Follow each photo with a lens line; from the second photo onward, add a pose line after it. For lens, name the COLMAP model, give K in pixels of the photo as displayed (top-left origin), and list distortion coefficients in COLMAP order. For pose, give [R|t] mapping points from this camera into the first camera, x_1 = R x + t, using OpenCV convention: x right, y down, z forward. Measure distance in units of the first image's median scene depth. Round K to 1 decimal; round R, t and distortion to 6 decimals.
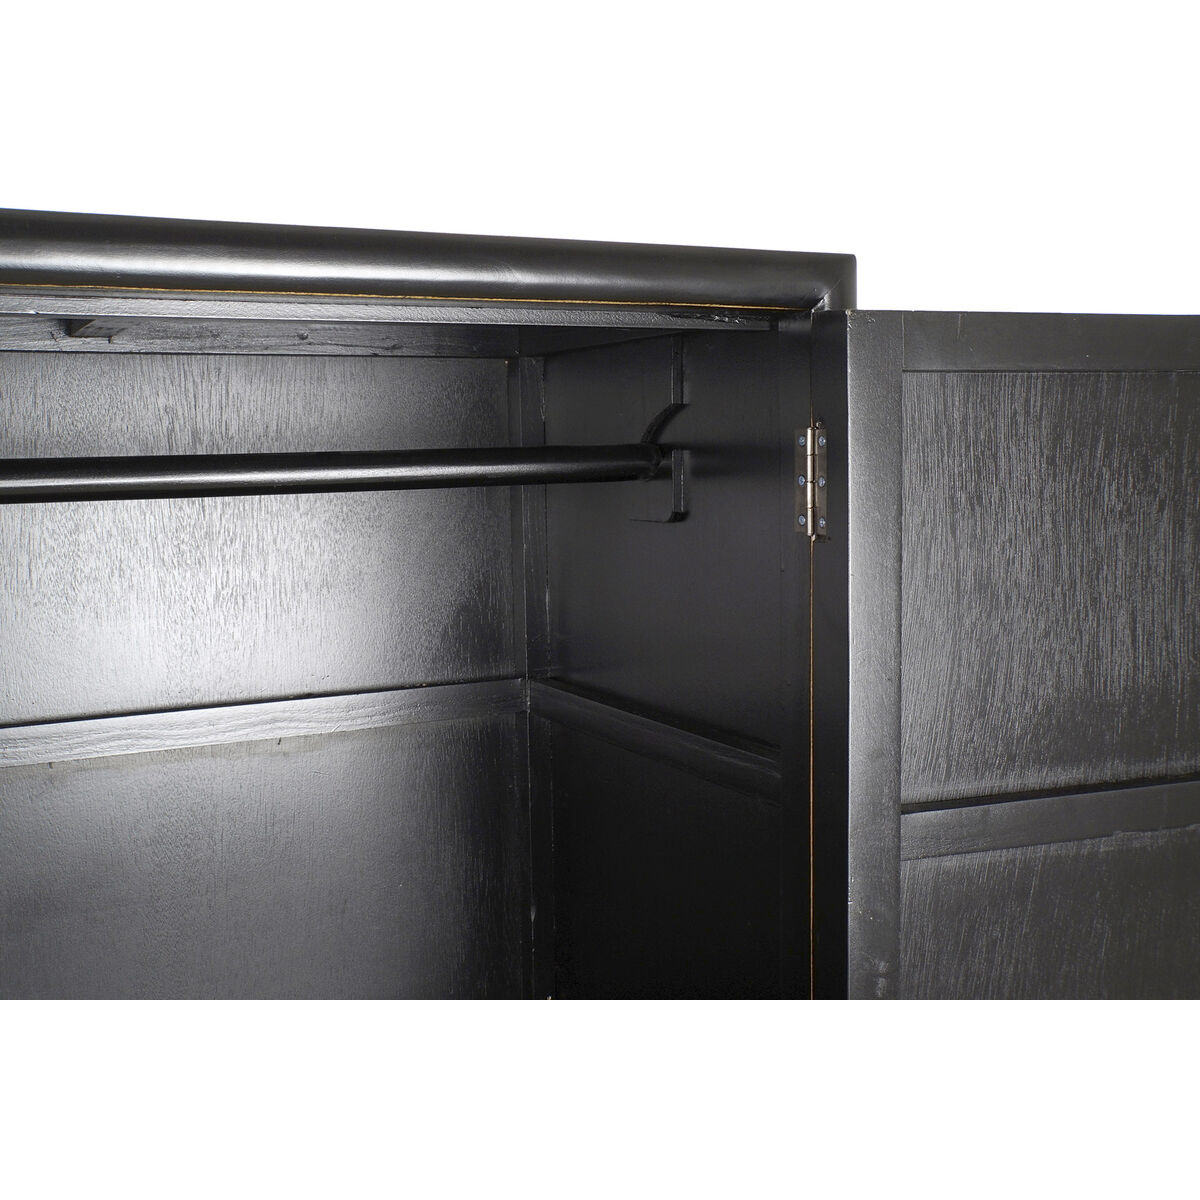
lens RADIAL K [[1440.4, 0, 600.0], [0, 1440.4, 600.0], [0, 0, 1]] dist [-0.011126, -0.006835]
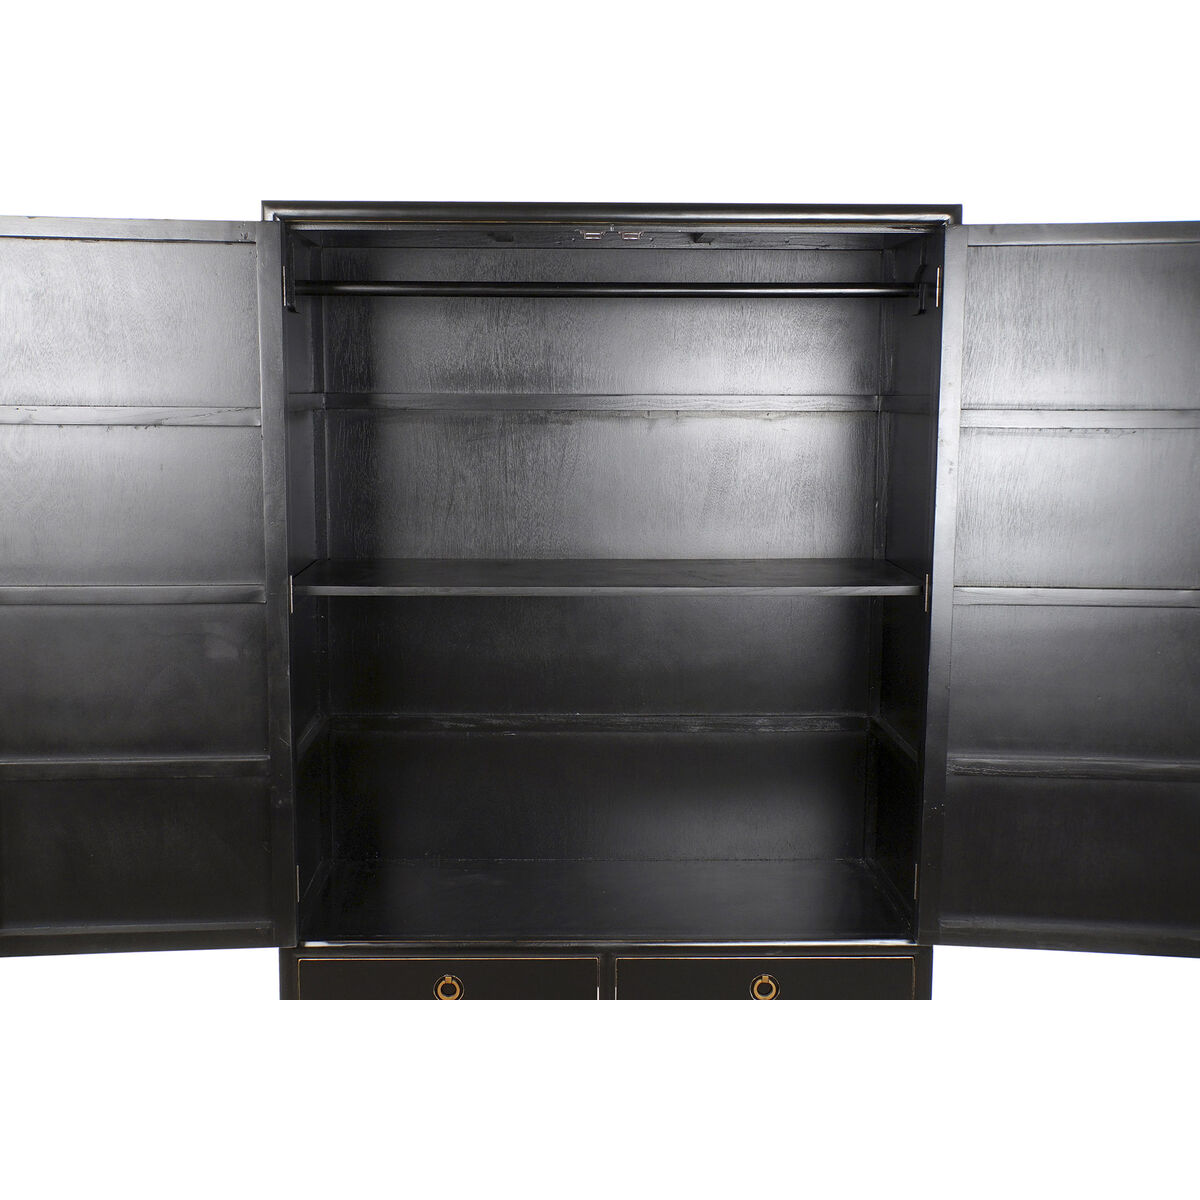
lens RADIAL K [[1440.4, 0, 600.0], [0, 1440.4, 600.0], [0, 0, 1]] dist [-0.011126, -0.006835]
pose [[0.906916, 0.081713, -0.413313, 0.580444], [-0.061988, 0.996215, 0.060936, 0.300792], [0.416727, -0.029644, 0.908548, -1.397483]]
